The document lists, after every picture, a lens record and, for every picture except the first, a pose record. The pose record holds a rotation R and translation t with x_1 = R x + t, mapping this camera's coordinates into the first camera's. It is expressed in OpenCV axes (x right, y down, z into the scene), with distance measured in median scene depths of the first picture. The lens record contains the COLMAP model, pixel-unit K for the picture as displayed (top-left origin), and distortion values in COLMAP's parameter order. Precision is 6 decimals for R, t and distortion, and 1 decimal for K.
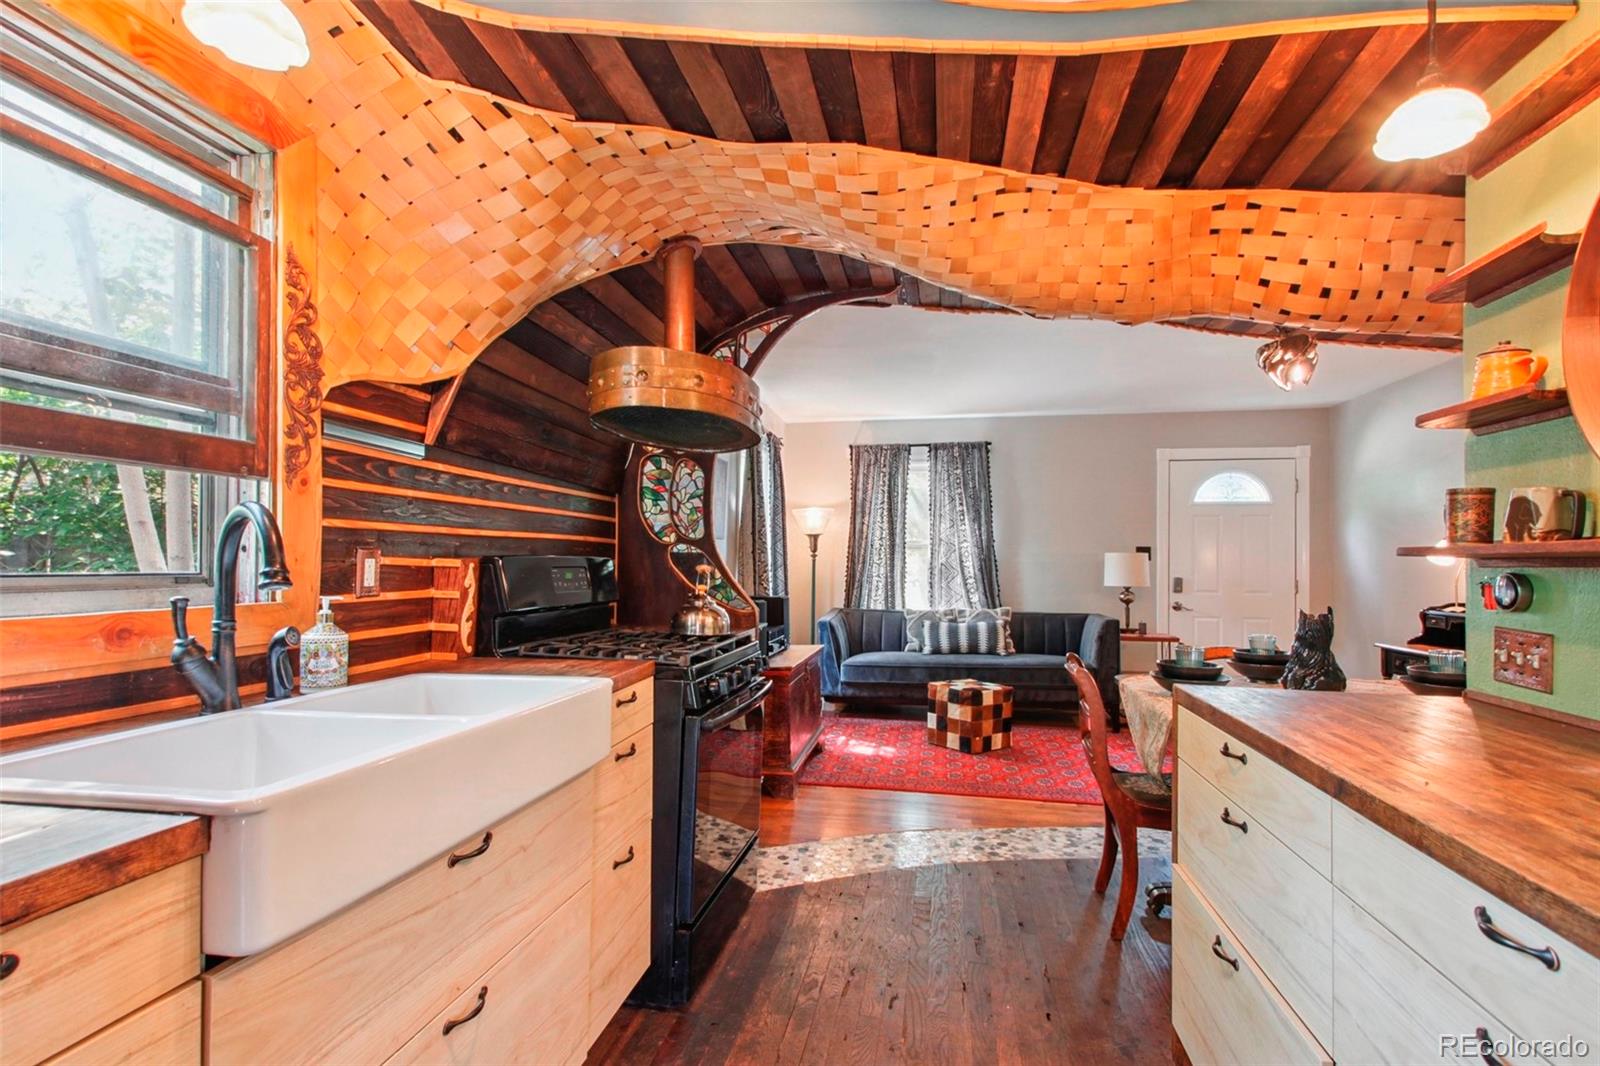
lens RADIAL K [[810.4, 0, 777.8], [0, 810.4, 570.0], [0, 0, 1]] dist [0.005232, 0.000115]
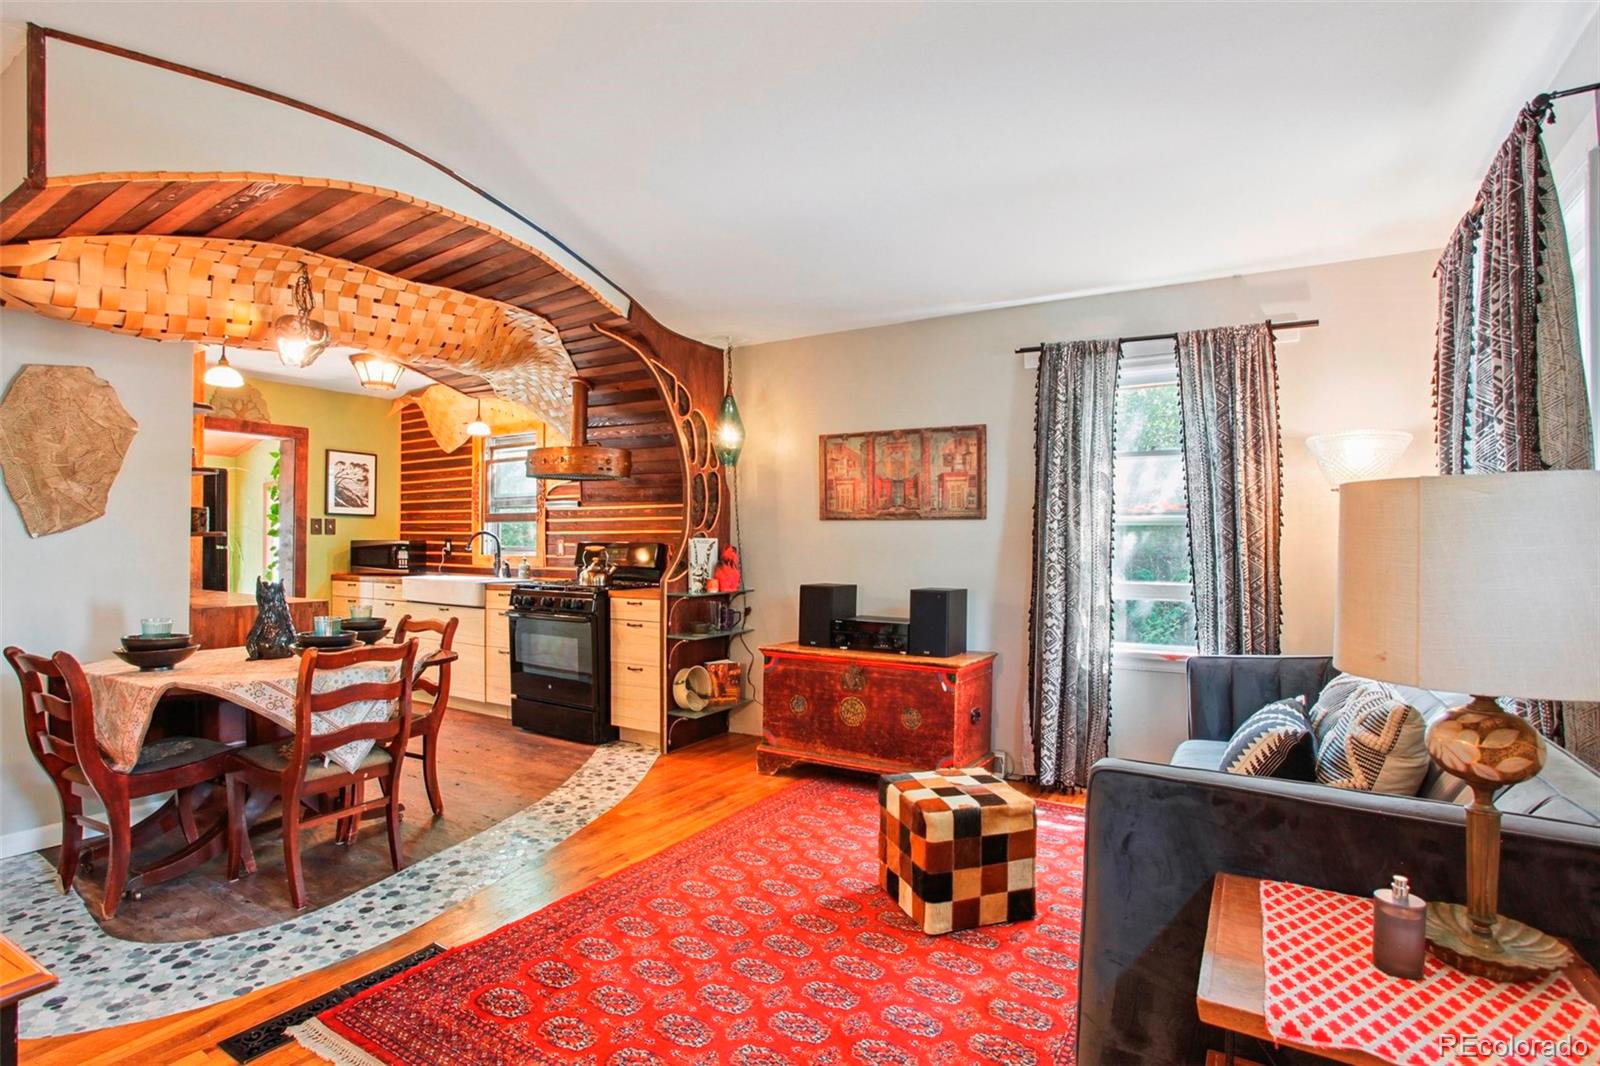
lens RADIAL K [[782.4, 0, 735.1], [0, 782.4, 546.2], [0, 0, 1]] dist [0.030892, -0.009589]
pose [[-0.400238, -0.010454, -0.916352, 1.129192], [-0.022174, 0.999753, -0.001720, -0.007678], [0.916143, 0.019630, -0.400371, 1.621546]]
